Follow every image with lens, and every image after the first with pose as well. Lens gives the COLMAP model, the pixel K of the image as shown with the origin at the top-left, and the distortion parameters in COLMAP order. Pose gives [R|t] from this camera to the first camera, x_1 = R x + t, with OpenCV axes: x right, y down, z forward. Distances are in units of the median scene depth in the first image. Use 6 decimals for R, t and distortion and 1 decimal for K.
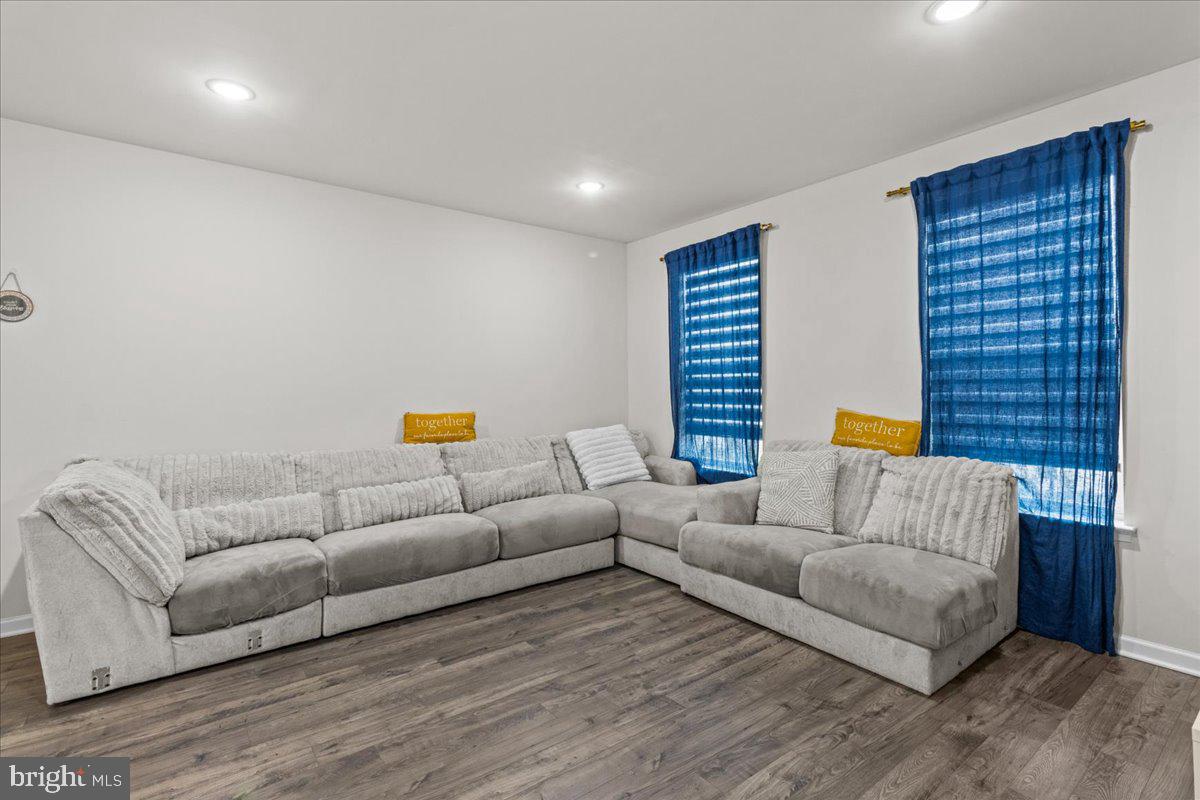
lens RADIAL K [[560.5, 0, 597.3], [0, 560.5, 388.4], [0, 0, 1]] dist [-0.006121, 0.001601]
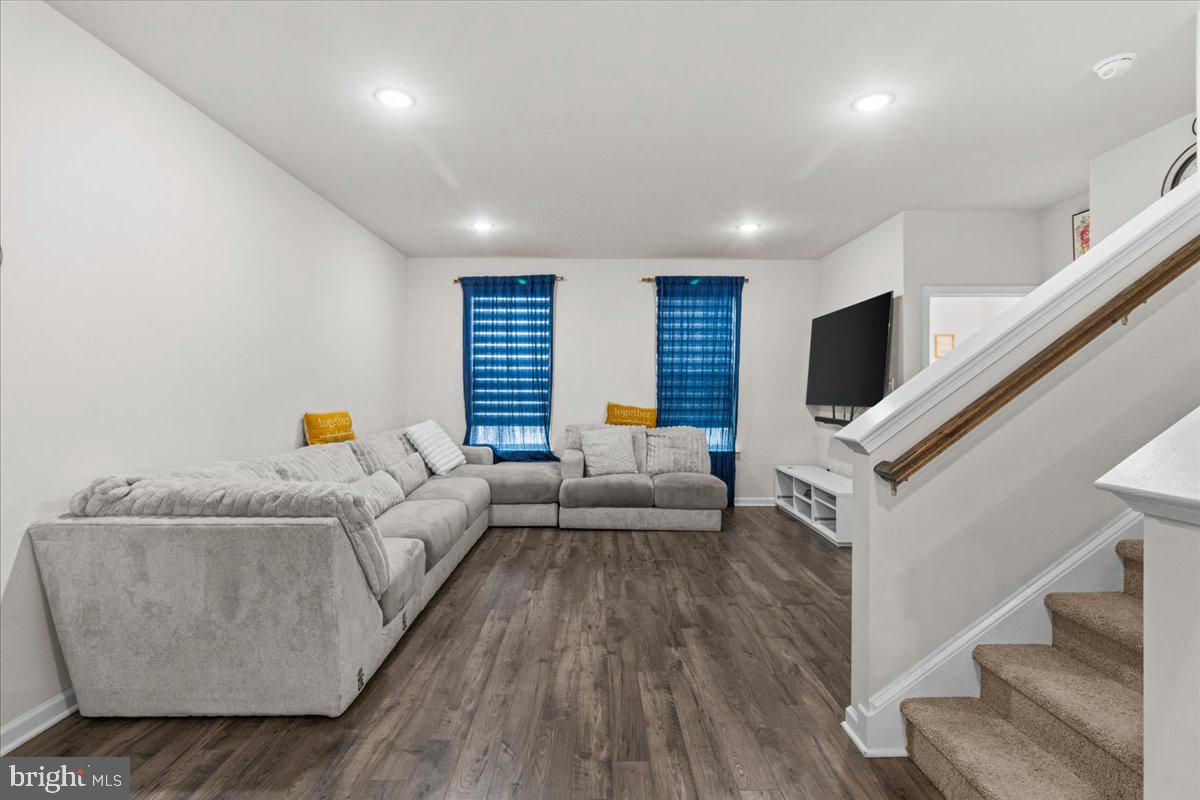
lens RADIAL K [[560.5, 0, 589.0], [0, 560.5, 404.3], [0, 0, 1]] dist [-0.006121, 0.001601]
pose [[0.606866, -0.010756, 0.794732, -1.117939], [-0.007261, 0.999792, 0.019076, 0.013241], [-0.794771, -0.017347, 0.606661, 0.072373]]
